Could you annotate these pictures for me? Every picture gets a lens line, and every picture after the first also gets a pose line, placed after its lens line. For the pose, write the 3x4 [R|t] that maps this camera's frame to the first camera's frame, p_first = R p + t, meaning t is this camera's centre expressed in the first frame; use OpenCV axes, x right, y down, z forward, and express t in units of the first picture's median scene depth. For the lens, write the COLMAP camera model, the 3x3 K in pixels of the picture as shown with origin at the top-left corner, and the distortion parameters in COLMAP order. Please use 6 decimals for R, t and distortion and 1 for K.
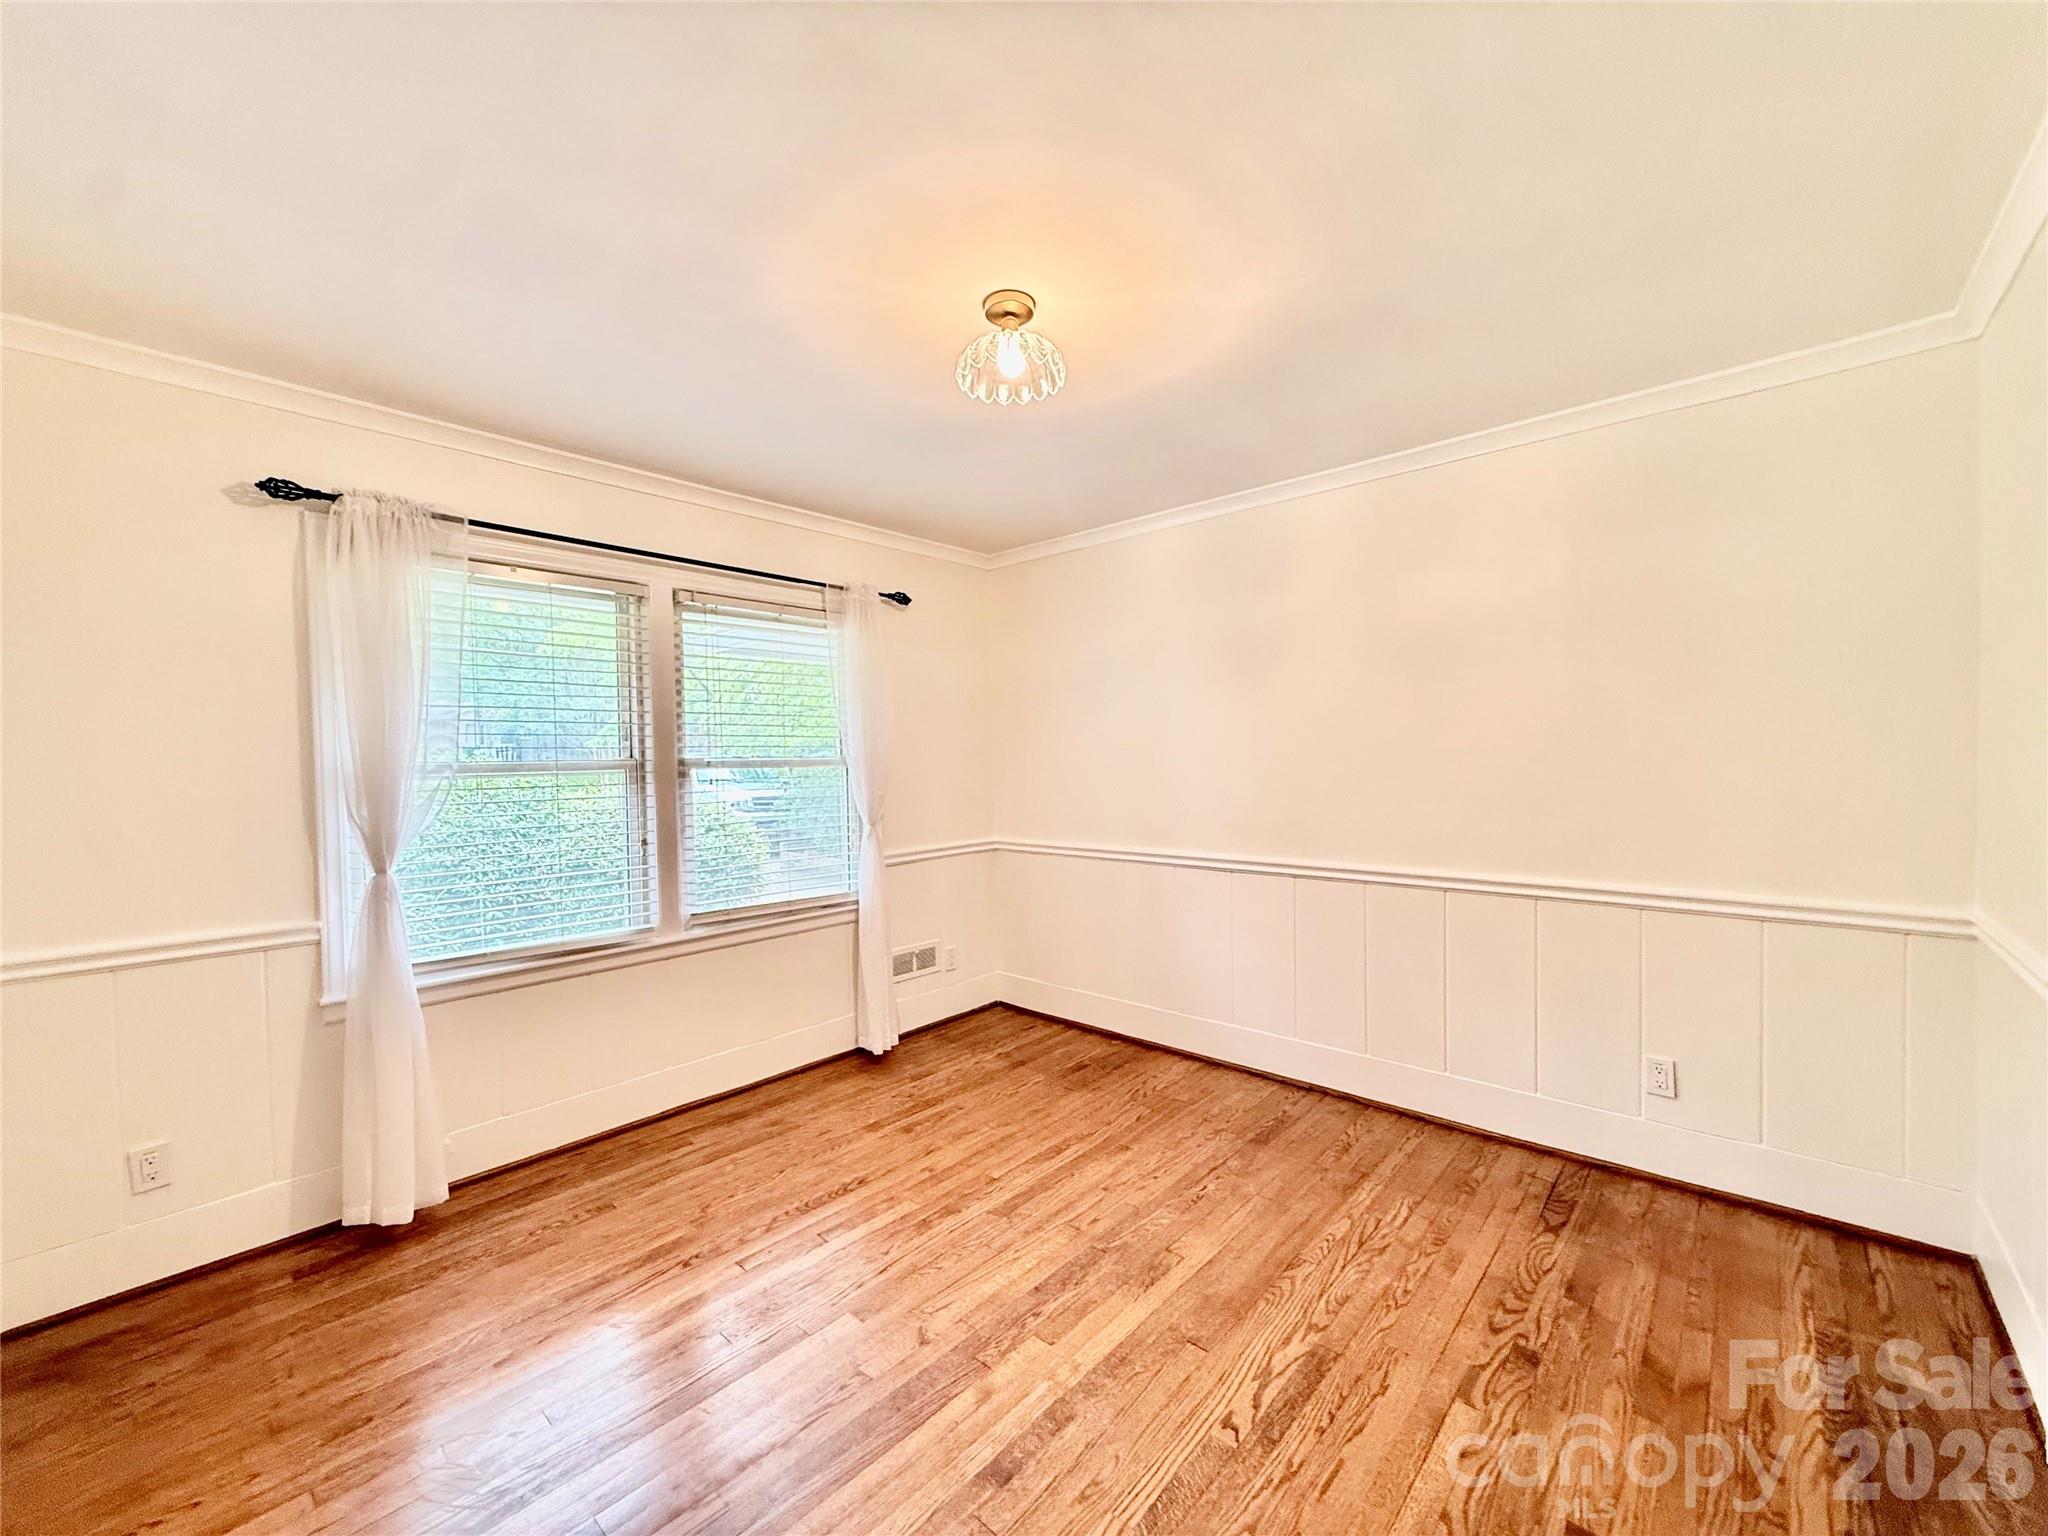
lens RADIAL K [[815.5, 0, 1019.5], [0, 815.5, 770.8], [0, 0, 1]] dist [0.002580, -0.000624]
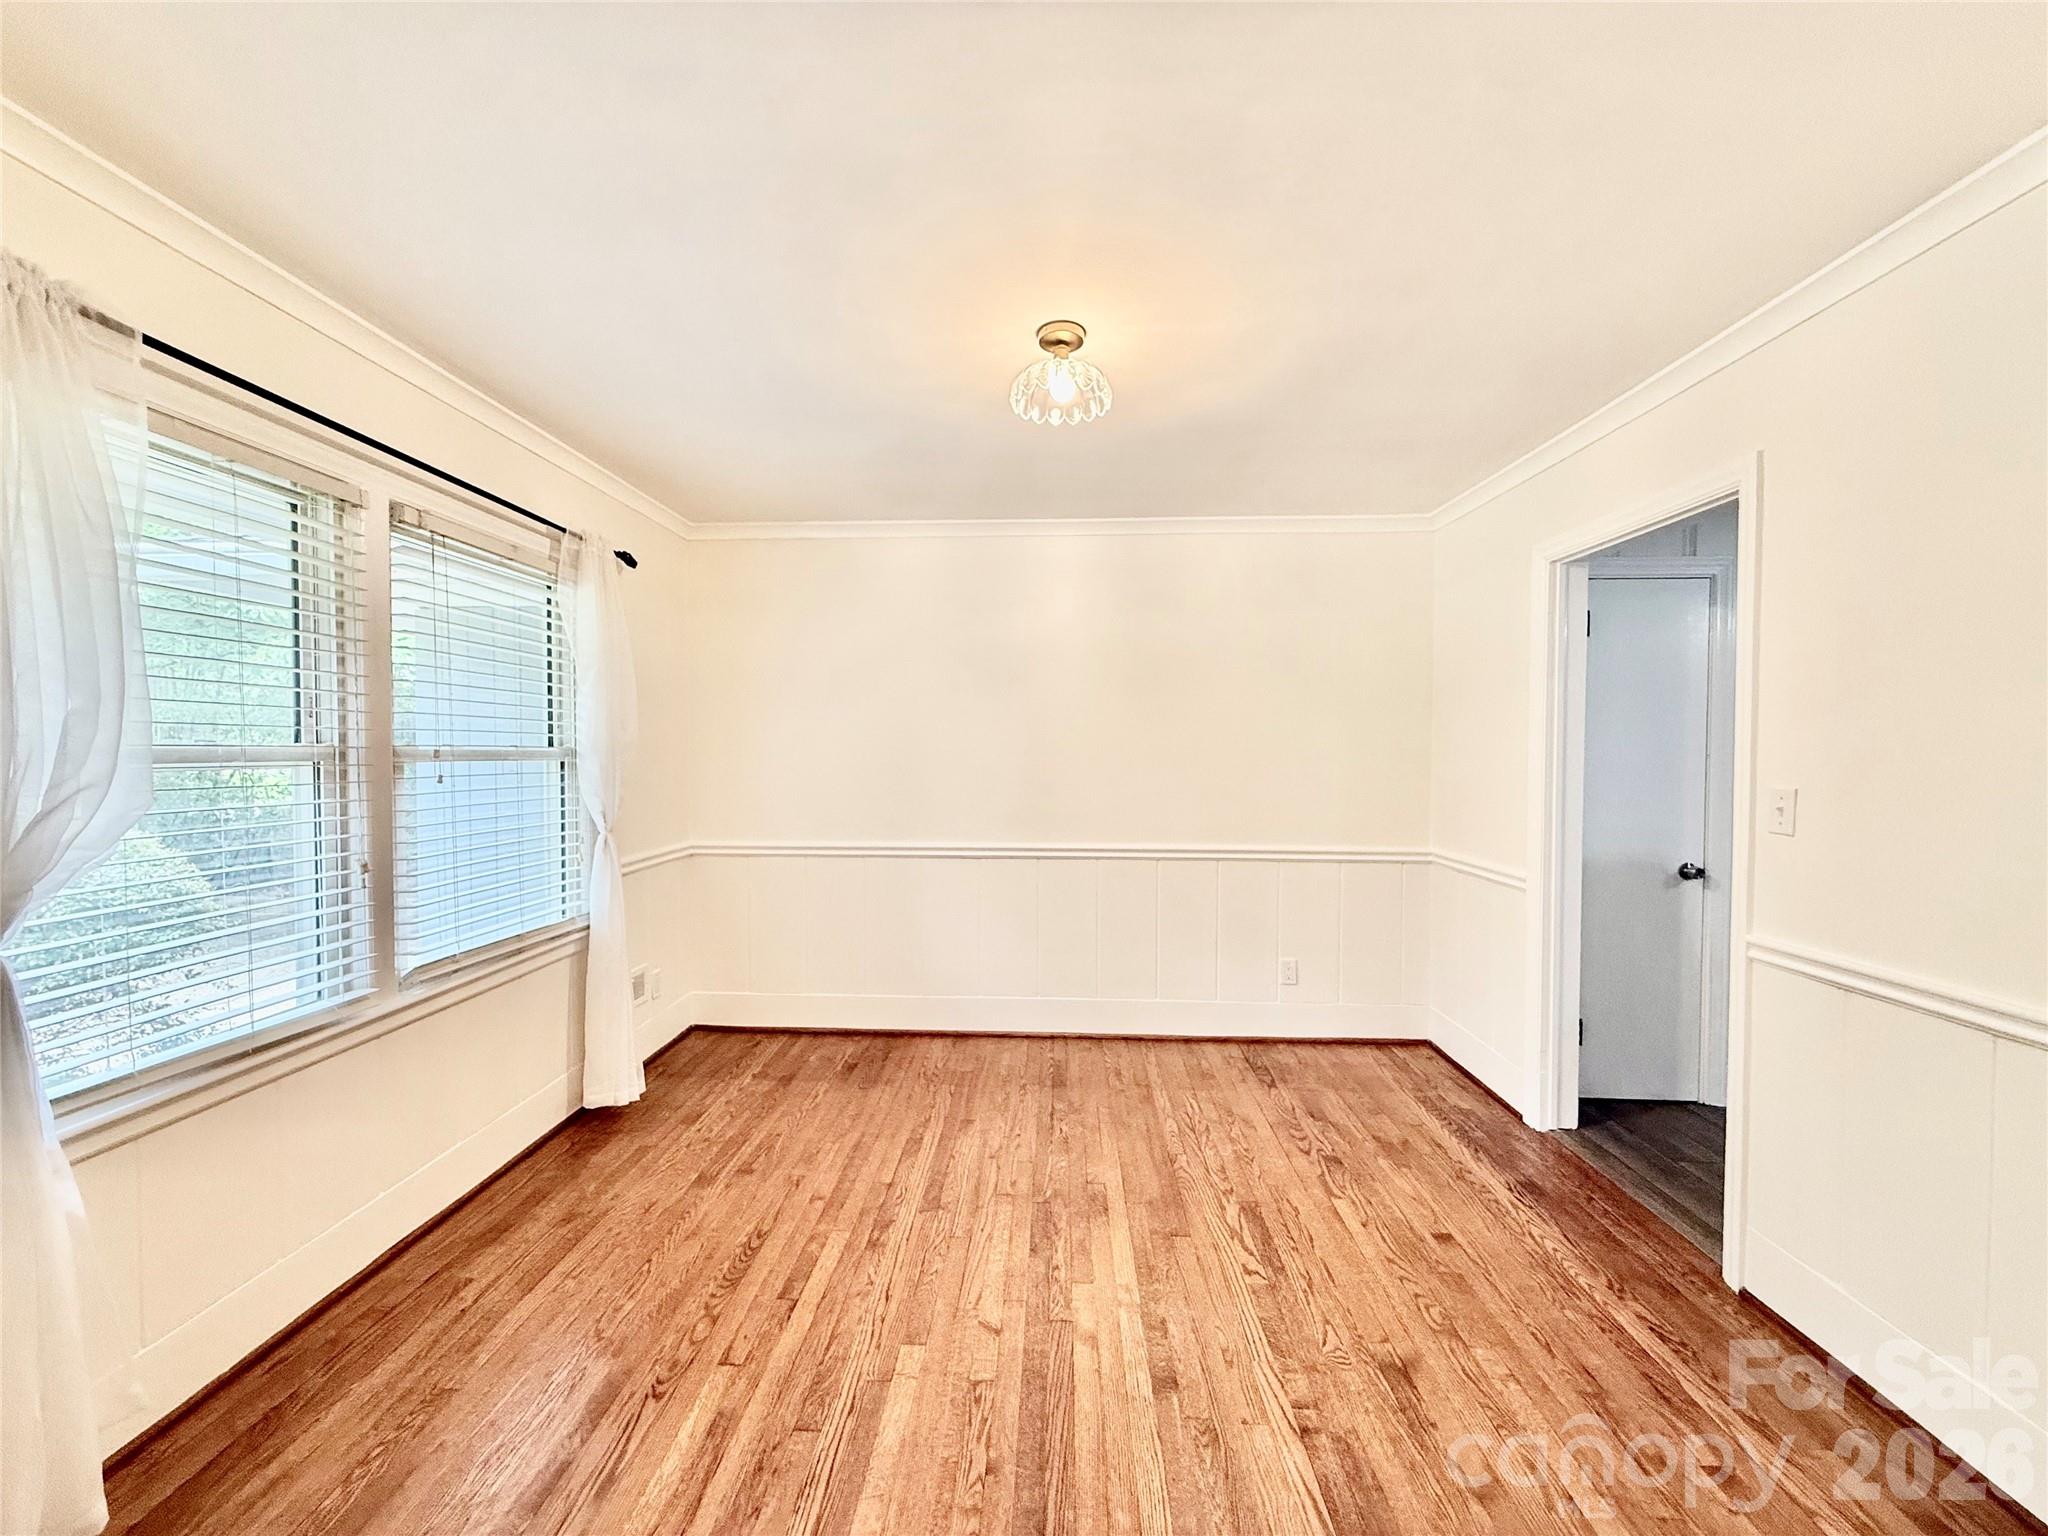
lens RADIAL K [[815.5, 0, 1019.5], [0, 815.5, 770.8], [0, 0, 1]] dist [0.002580, -0.000624]
pose [[0.772454, 0.002029, 0.635068, -0.524206], [-0.004012, 0.999991, 0.001685, 0.003065], [-0.635058, -0.003849, 0.772455, 0.145604]]
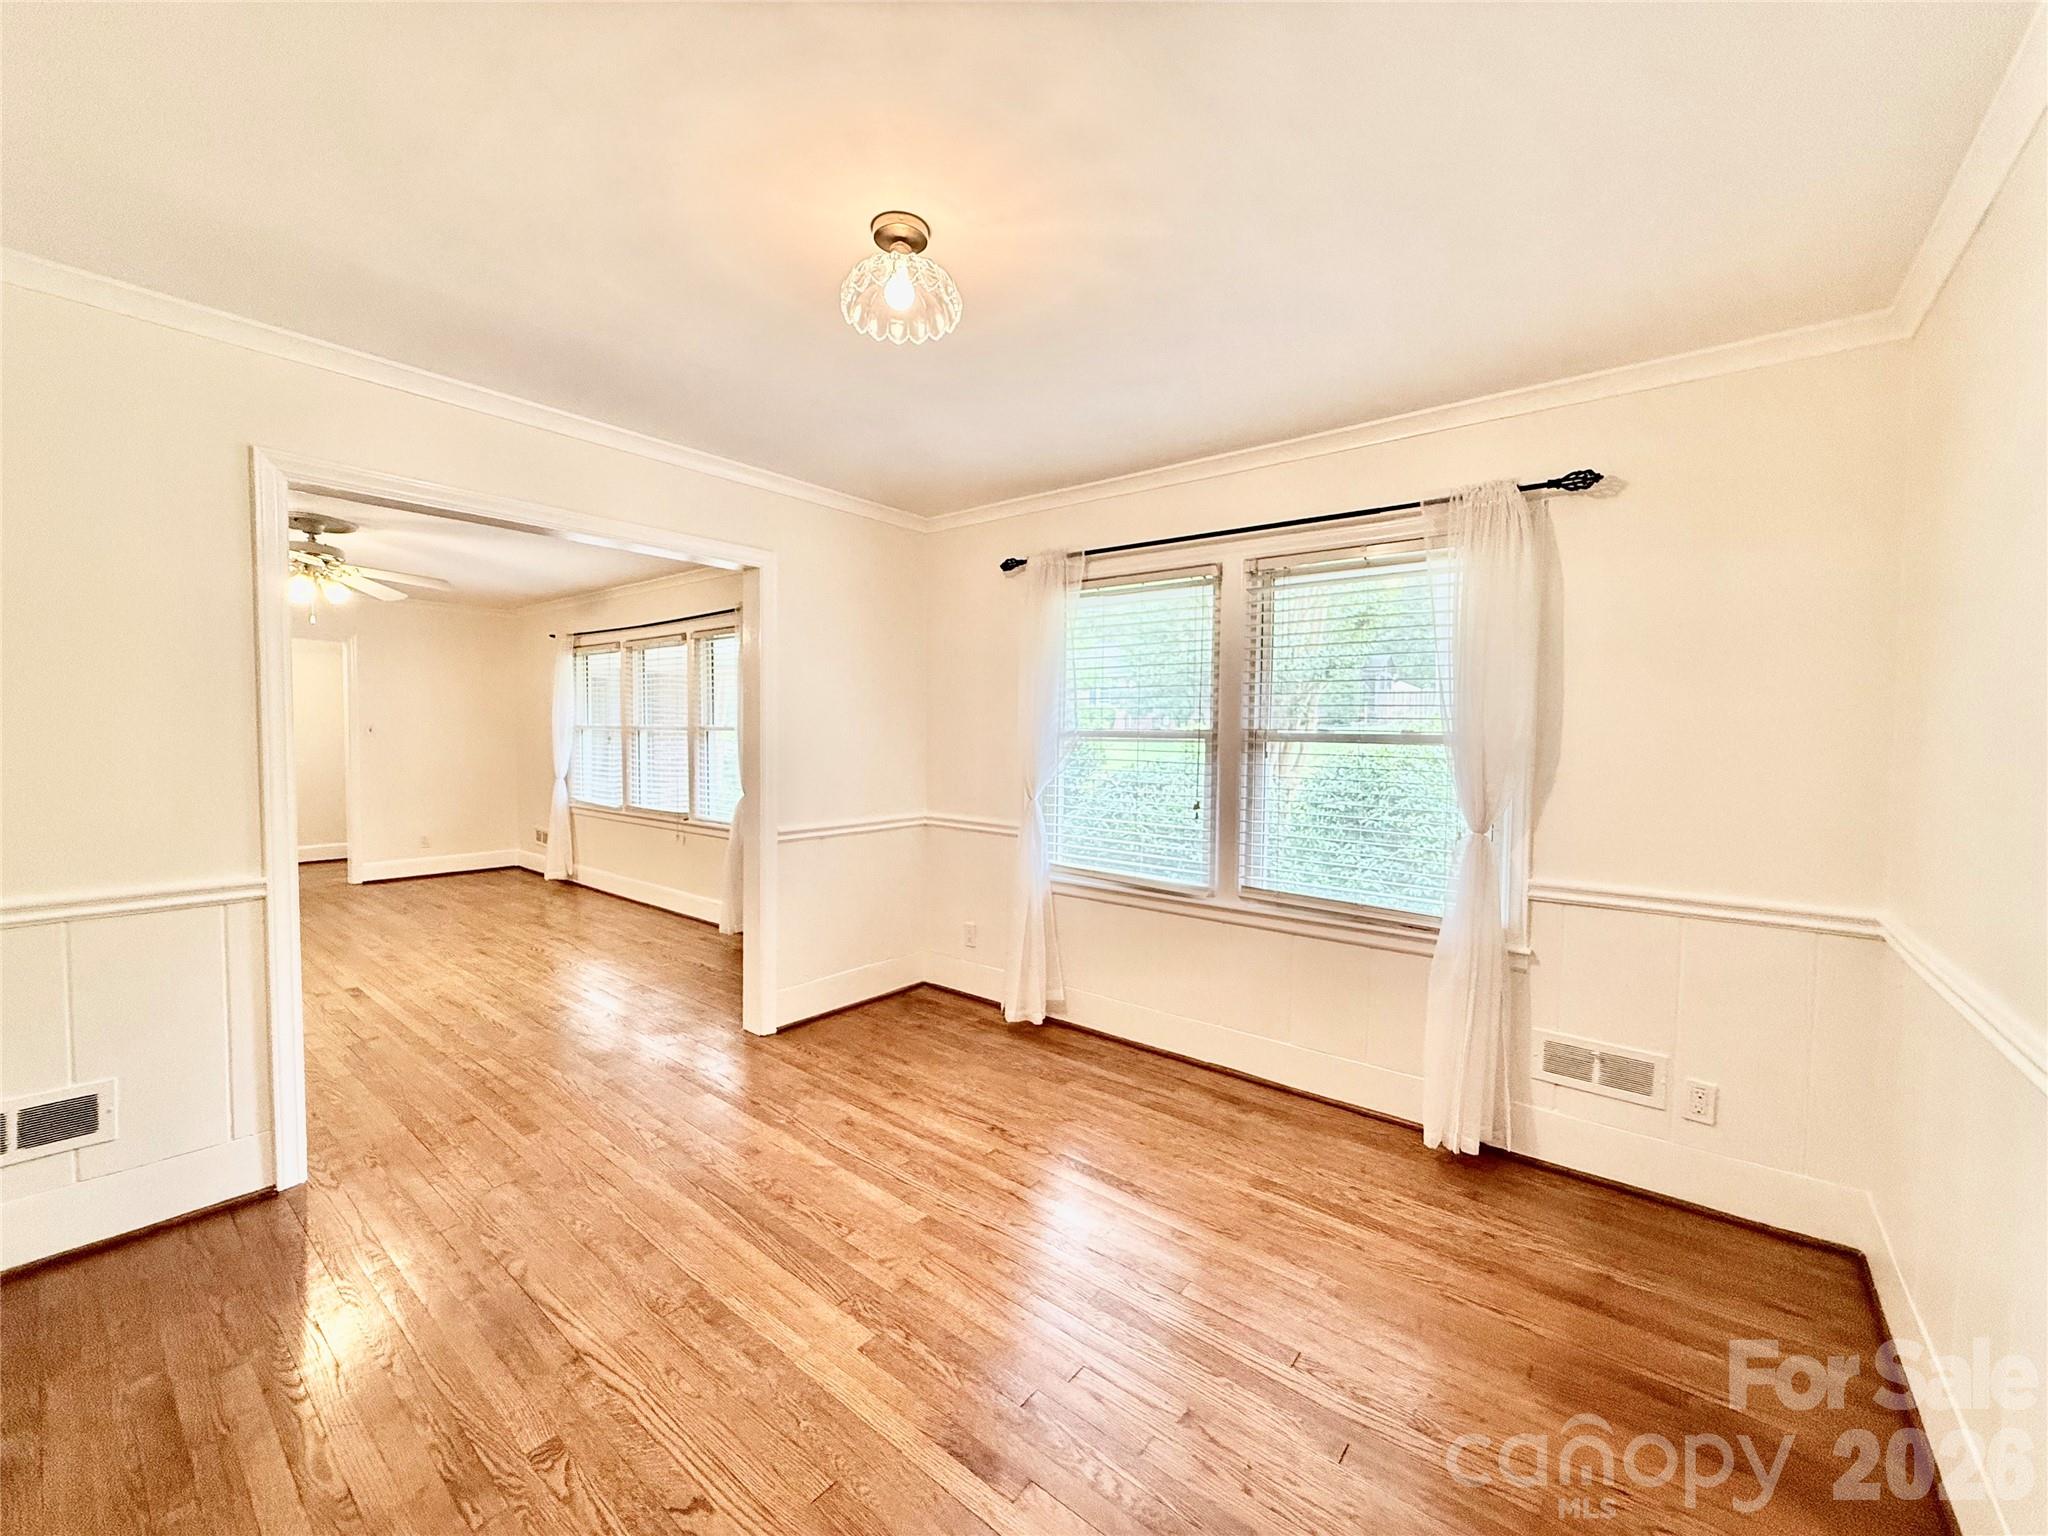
lens RADIAL K [[815.5, 0, 1019.5], [0, 815.5, 770.8], [0, 0, 1]] dist [0.002580, -0.000624]
pose [[0.056407, 0.063646, -0.996377, 0.668259], [-0.031283, 0.997589, 0.061952, -0.021661], [0.997918, 0.027675, 0.058262, 0.781946]]
